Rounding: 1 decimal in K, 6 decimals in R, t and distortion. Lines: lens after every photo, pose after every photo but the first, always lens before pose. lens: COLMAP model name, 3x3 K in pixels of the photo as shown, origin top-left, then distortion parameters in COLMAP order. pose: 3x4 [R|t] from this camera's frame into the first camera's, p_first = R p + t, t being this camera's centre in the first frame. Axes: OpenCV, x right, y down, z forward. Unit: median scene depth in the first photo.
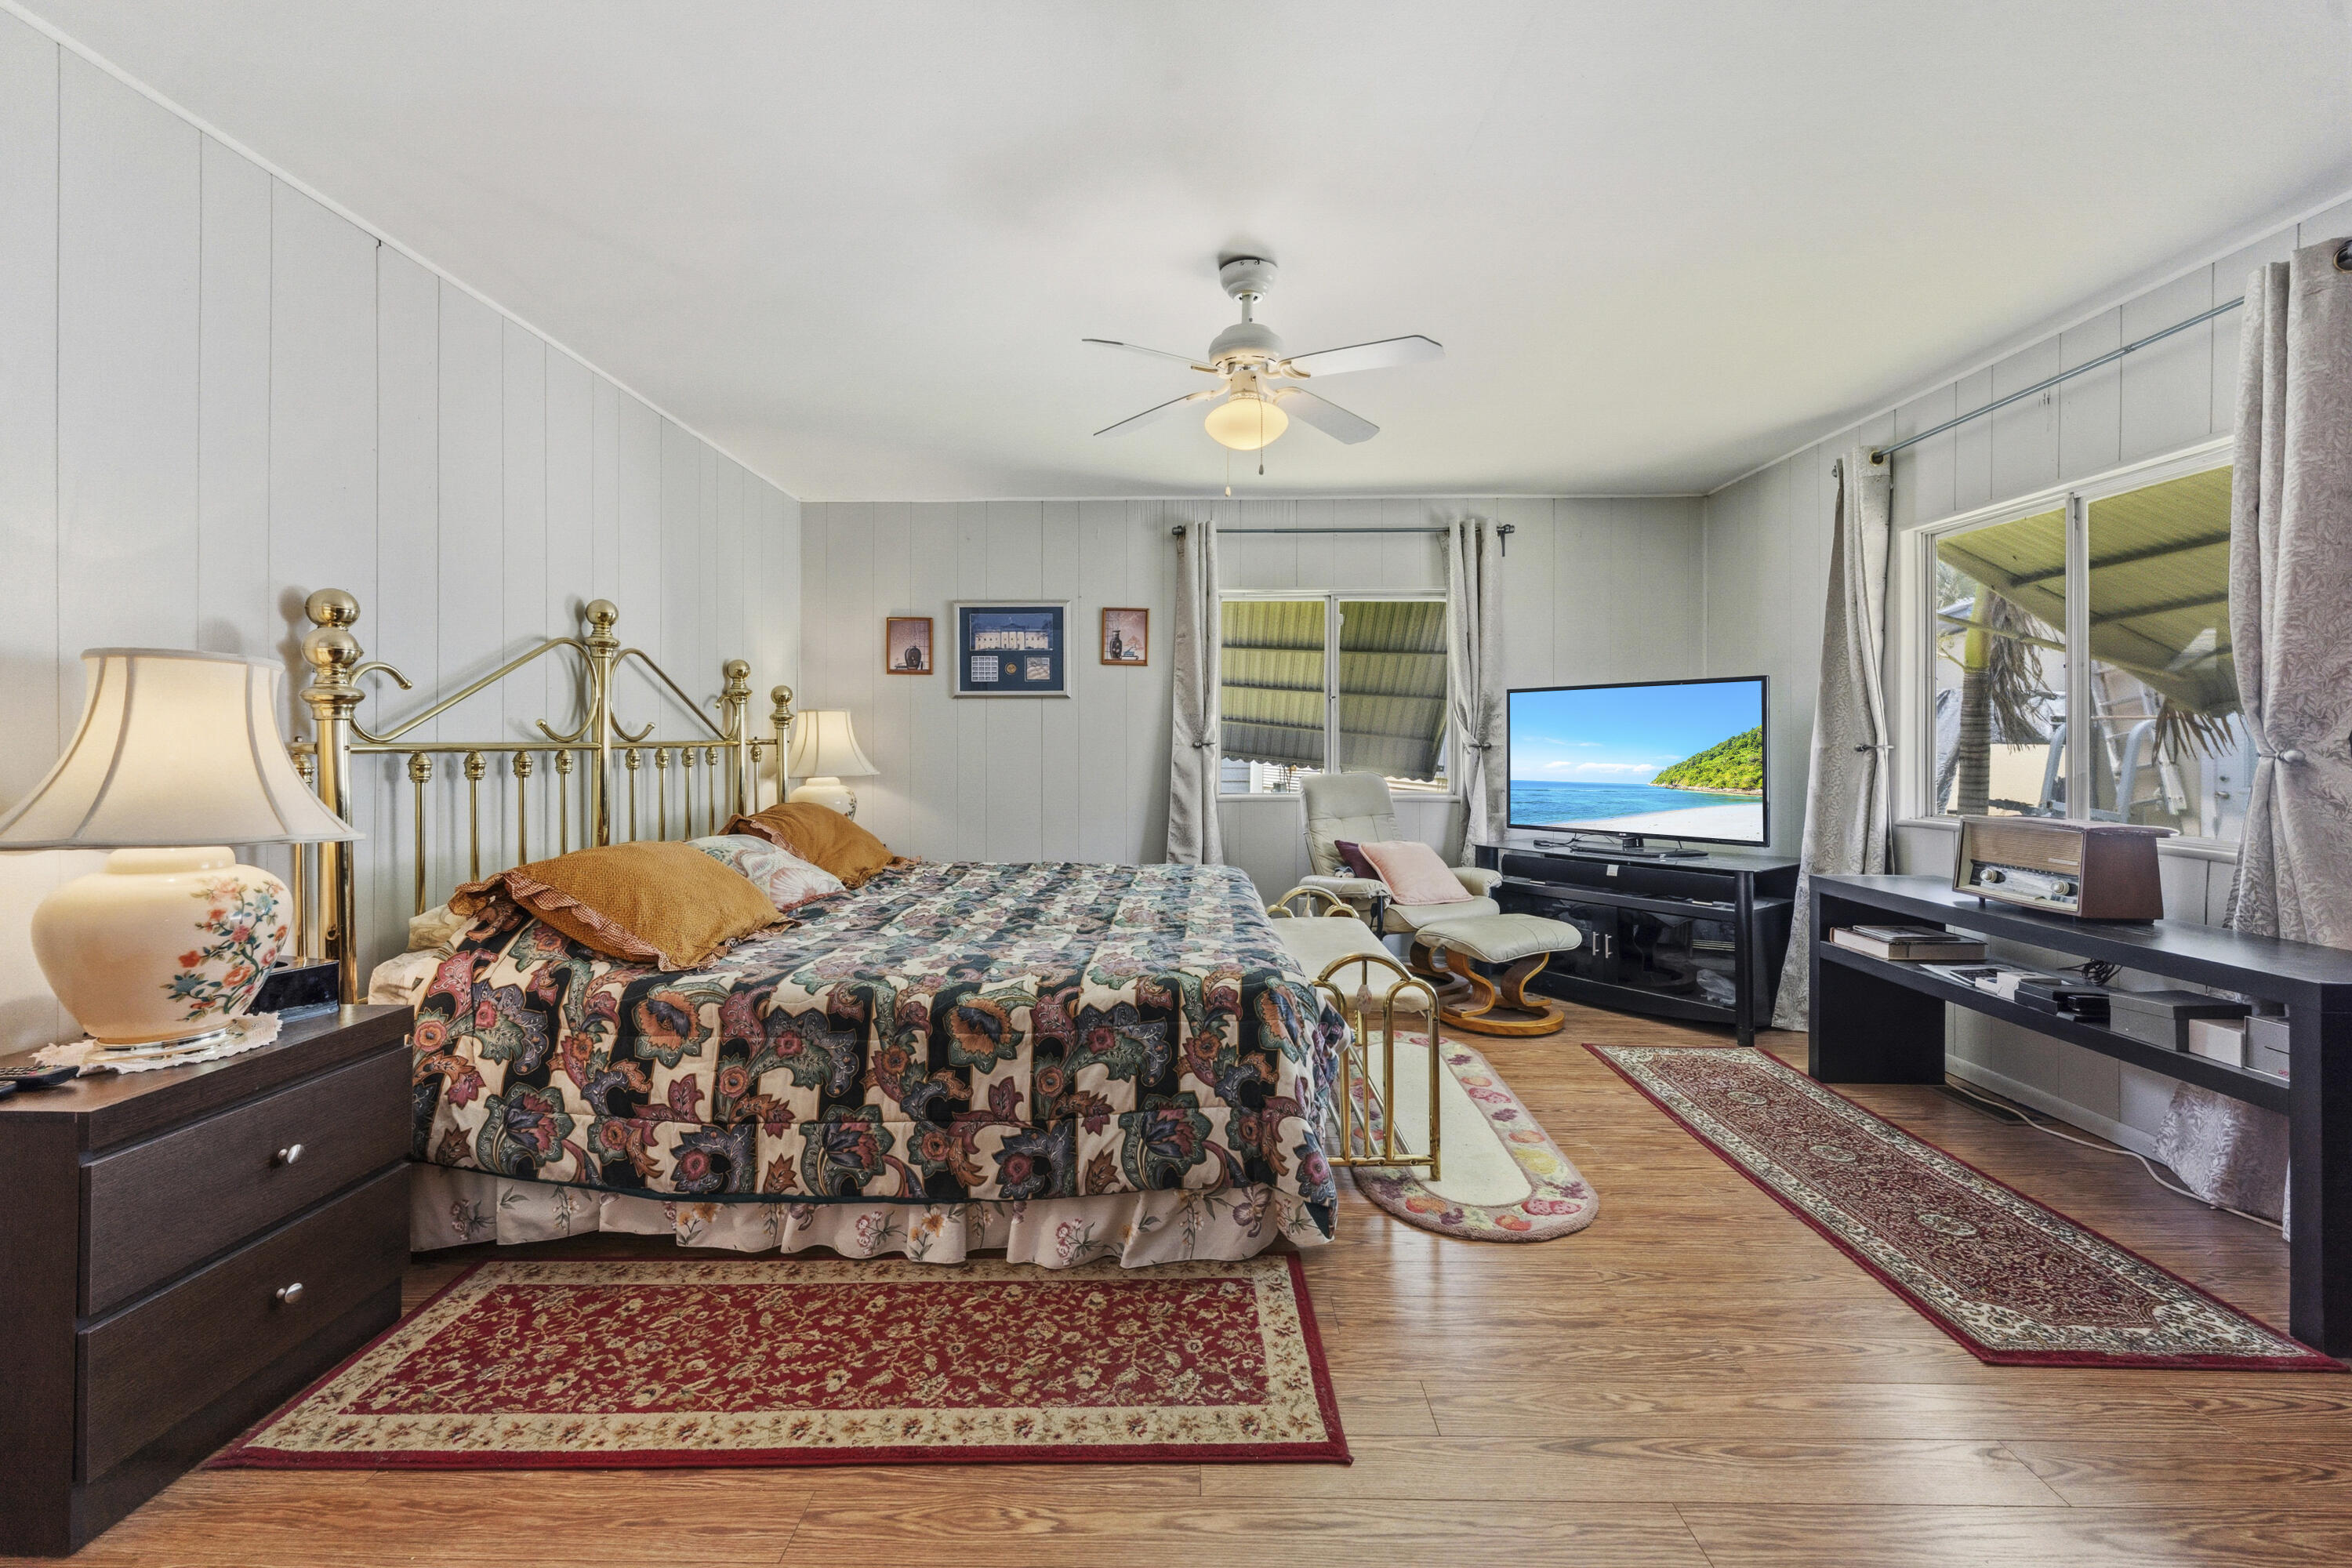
lens RADIAL K [[972.5, 0, 1167.1], [0, 972.5, 743.6], [0, 0, 1]] dist [0.003084, -0.000407]
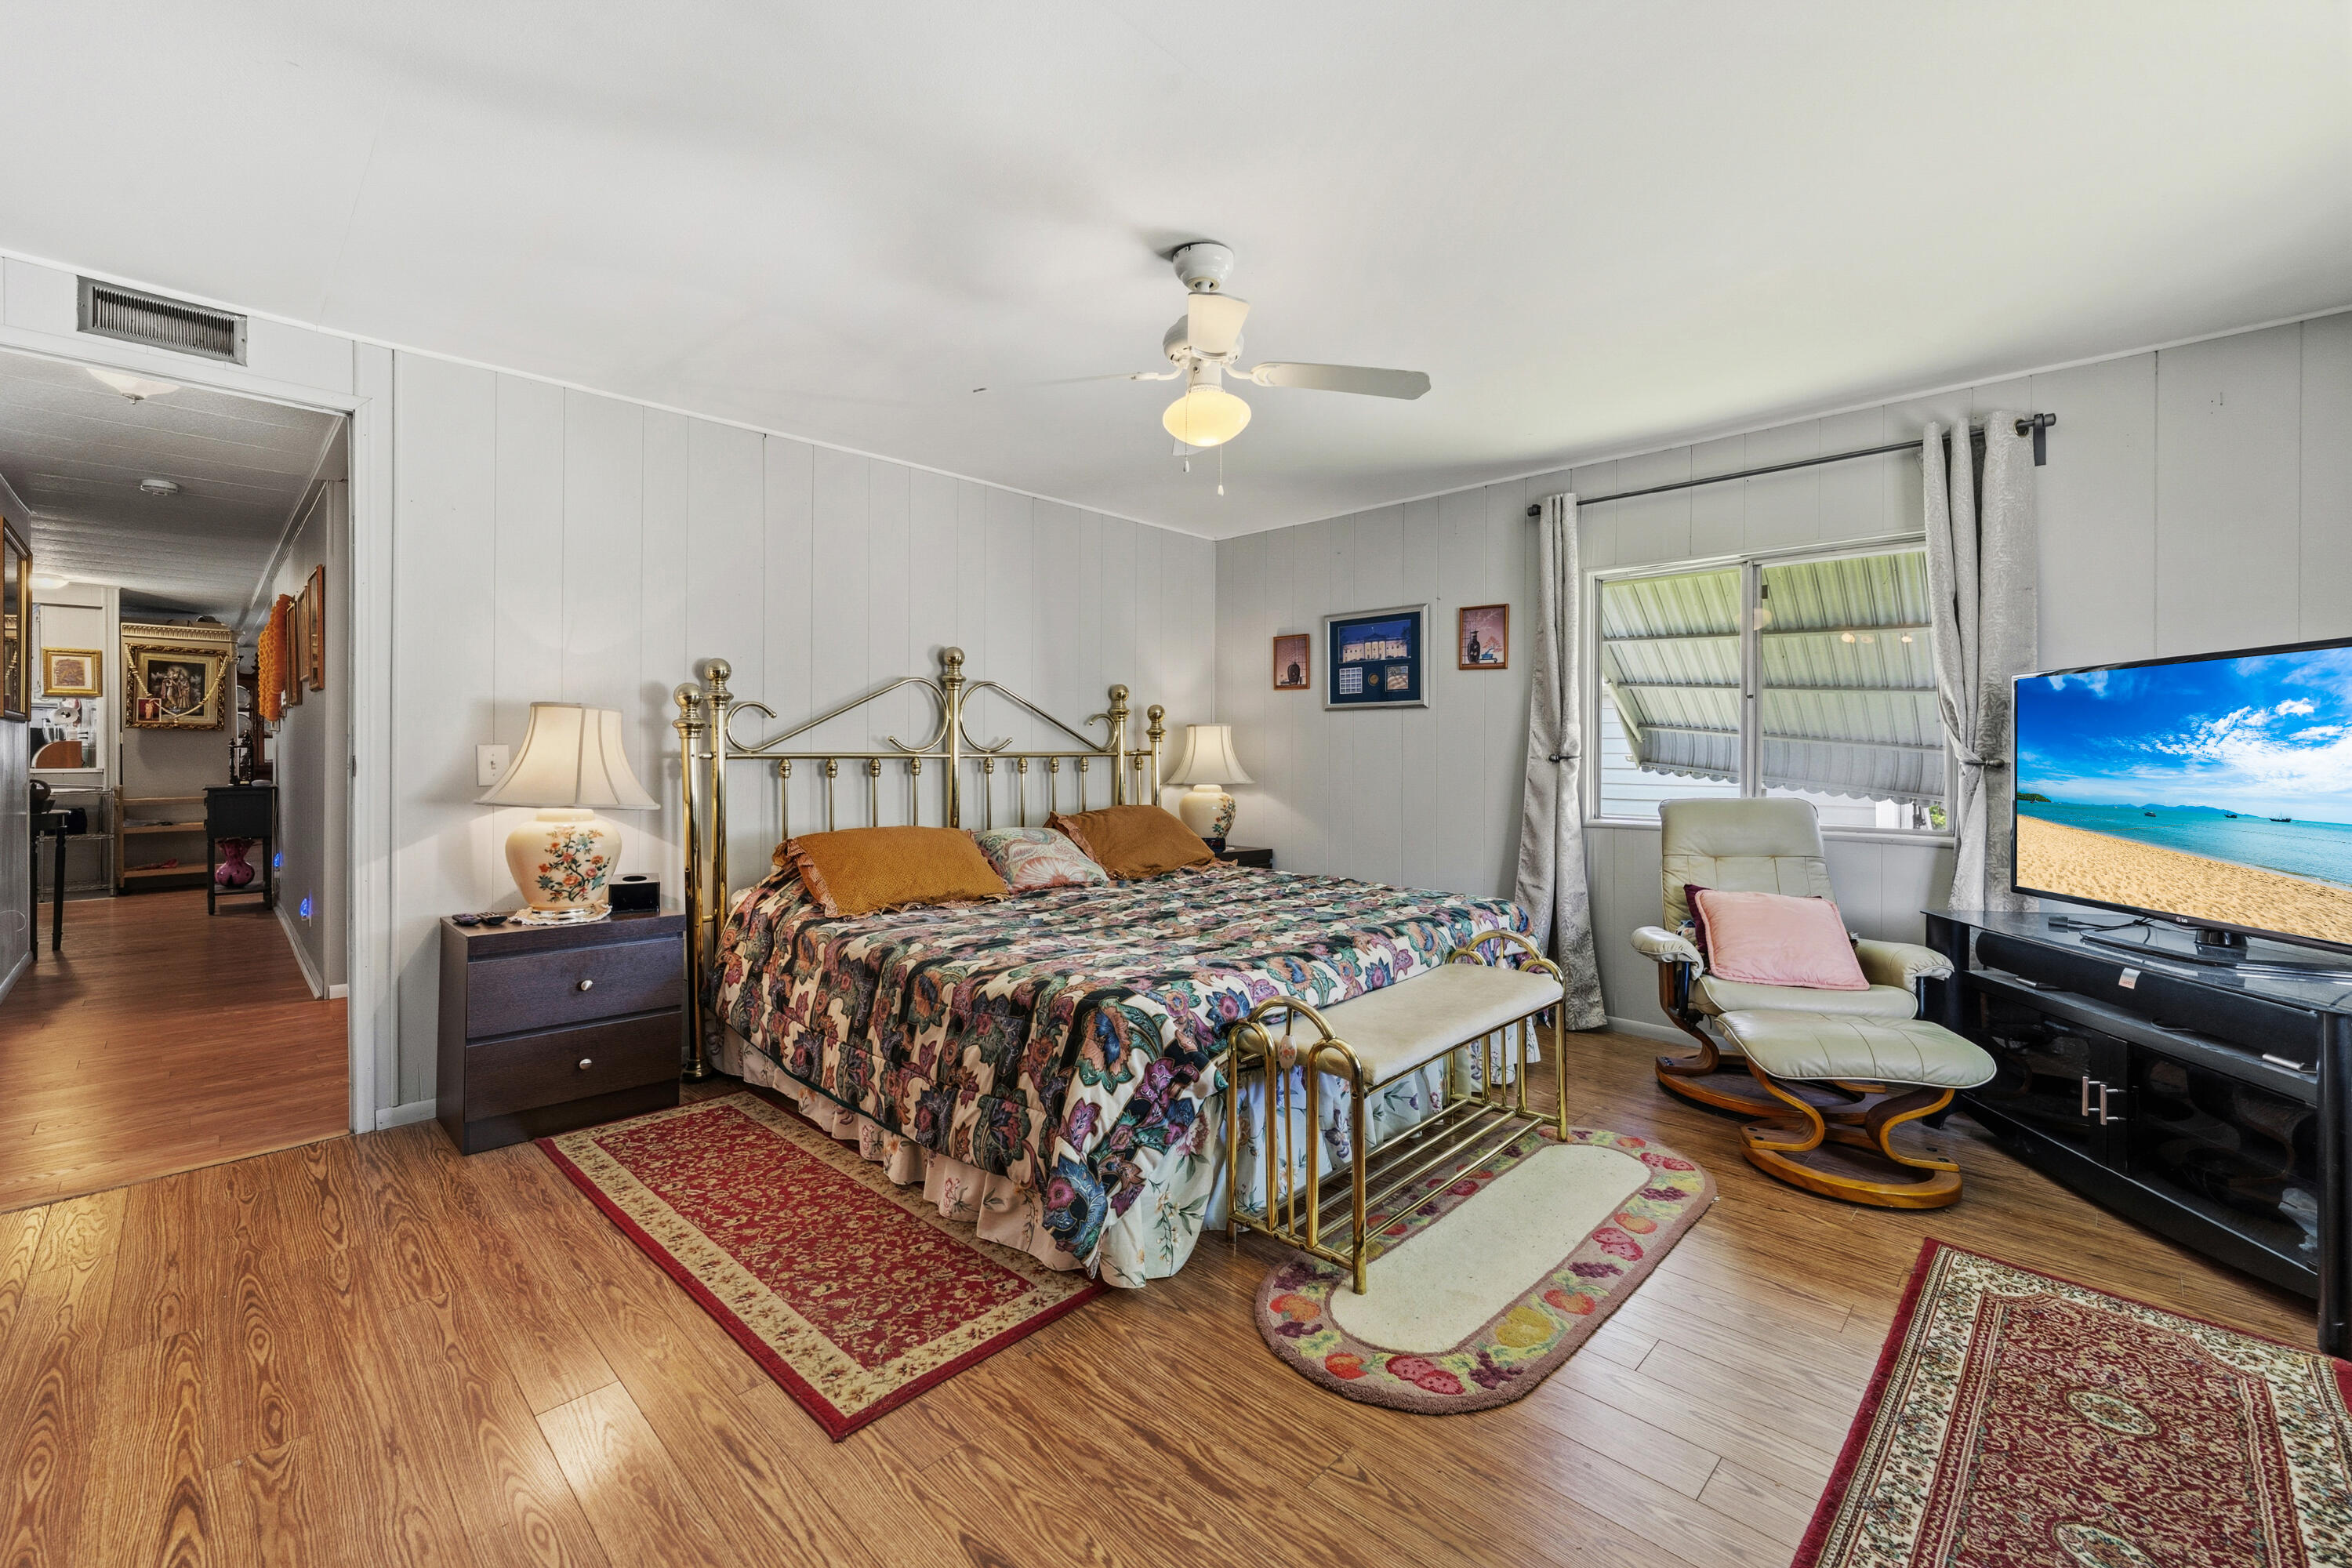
lens RADIAL K [[967.3, 0, 1176.5], [0, 967.3, 752.7], [0, 0, 1]] dist [0.002569, 0.000107]
pose [[0.728216, 0.003409, -0.685339, 0.829058], [-0.005160, 0.999987, -0.000509, -0.003430], [0.685328, 0.003907, 0.728224, 0.347188]]
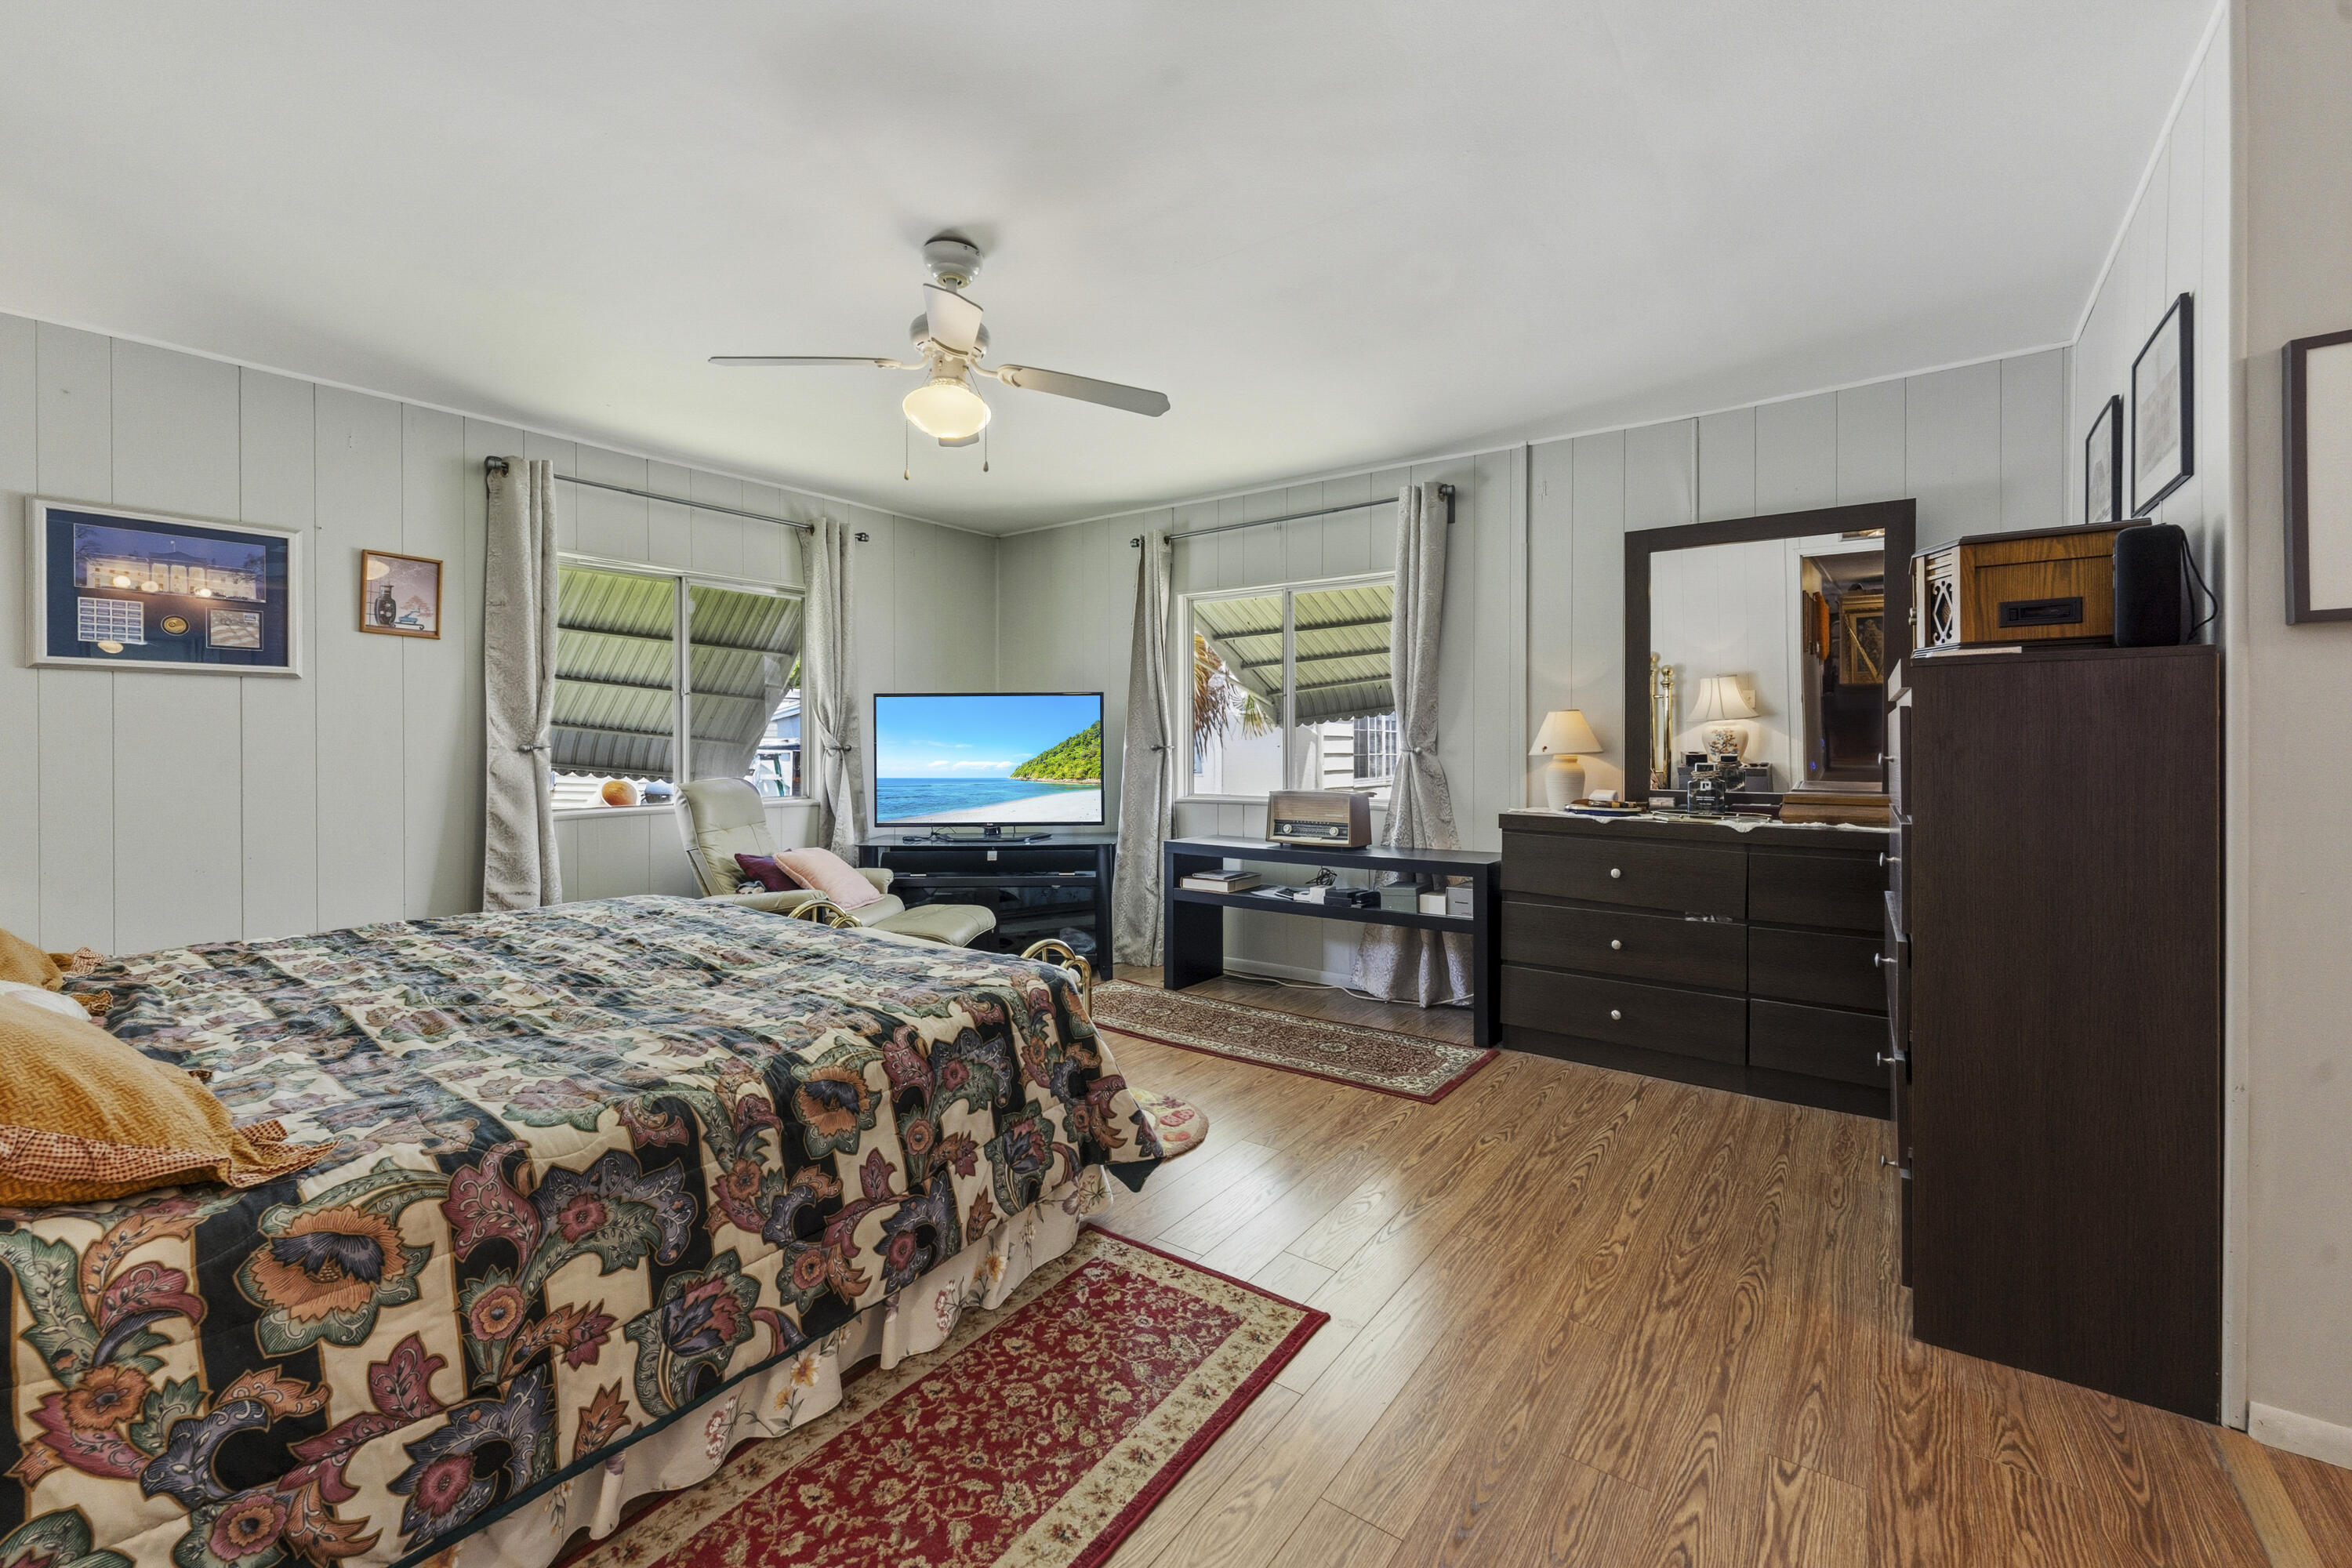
lens RADIAL K [[978.2, 0, 1163.3], [0, 978.2, 746.1], [0, 0, 1]] dist [0.001287, -0.000276]
pose [[0.581596, -0.003368, 0.813471, -0.682043], [0.003946, 0.999991, 0.001319, 0.000804], [-0.813468, 0.002443, 0.581605, 0.312287]]
